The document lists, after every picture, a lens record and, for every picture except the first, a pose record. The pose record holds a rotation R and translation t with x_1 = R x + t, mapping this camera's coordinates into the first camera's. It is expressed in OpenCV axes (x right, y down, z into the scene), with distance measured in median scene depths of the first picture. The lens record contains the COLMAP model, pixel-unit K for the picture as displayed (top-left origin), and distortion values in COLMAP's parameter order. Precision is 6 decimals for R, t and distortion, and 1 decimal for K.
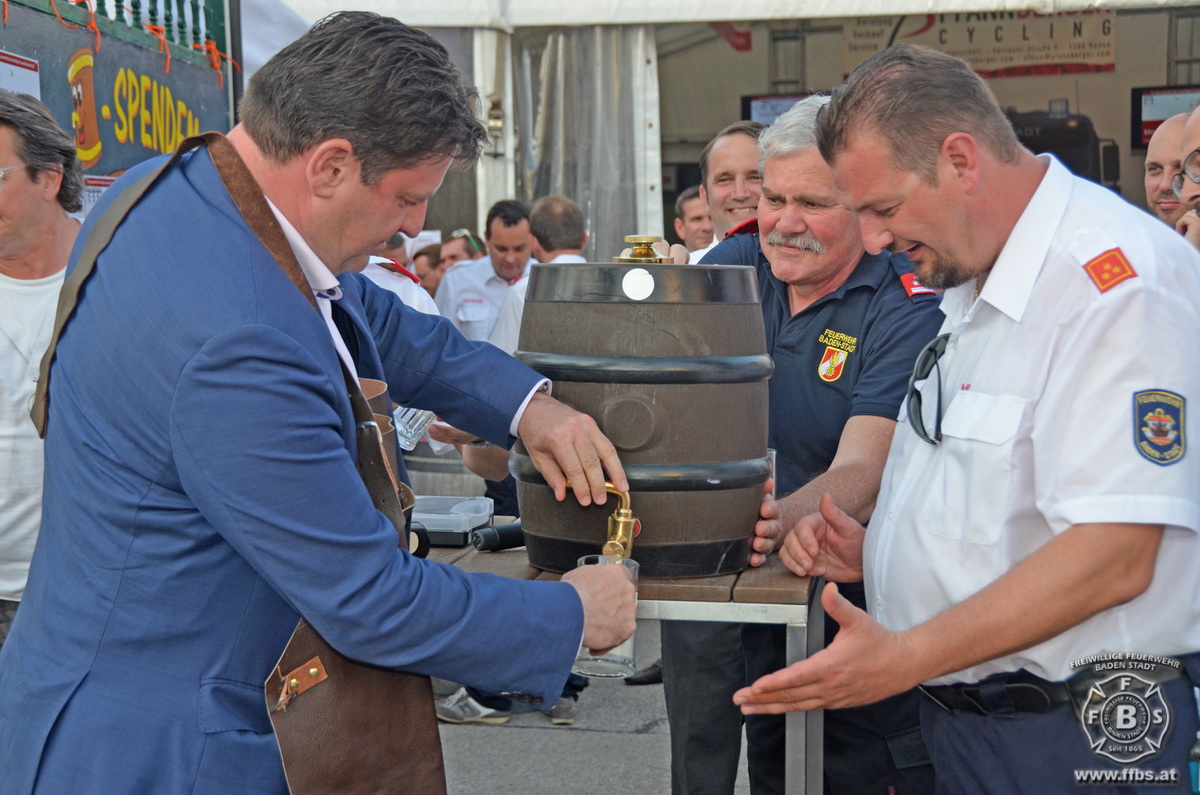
lens RADIAL K [[2468.0, 0, 600.0], [0, 2468.0, 397.5], [0, 0, 1]] dist [0.345289, 0.282305]
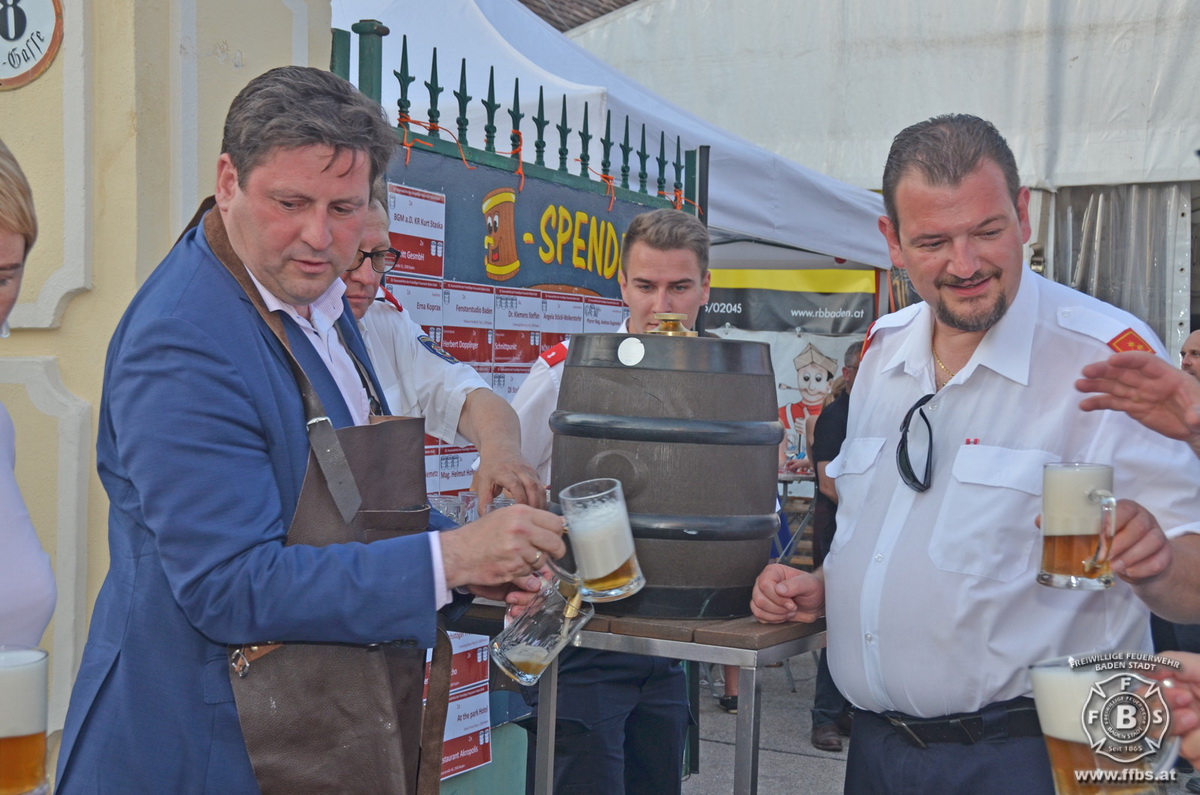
lens RADIAL K [[1926.7, 0, 600.0], [0, 1926.7, 397.5], [0, 0, 1]] dist [0.180393, 0.916298]
pose [[0.928264, 0.032682, -0.370483, 0.202178], [-0.053638, 0.997482, -0.046400, 0.010108], [0.368033, 0.062943, 0.927680, 0.114603]]
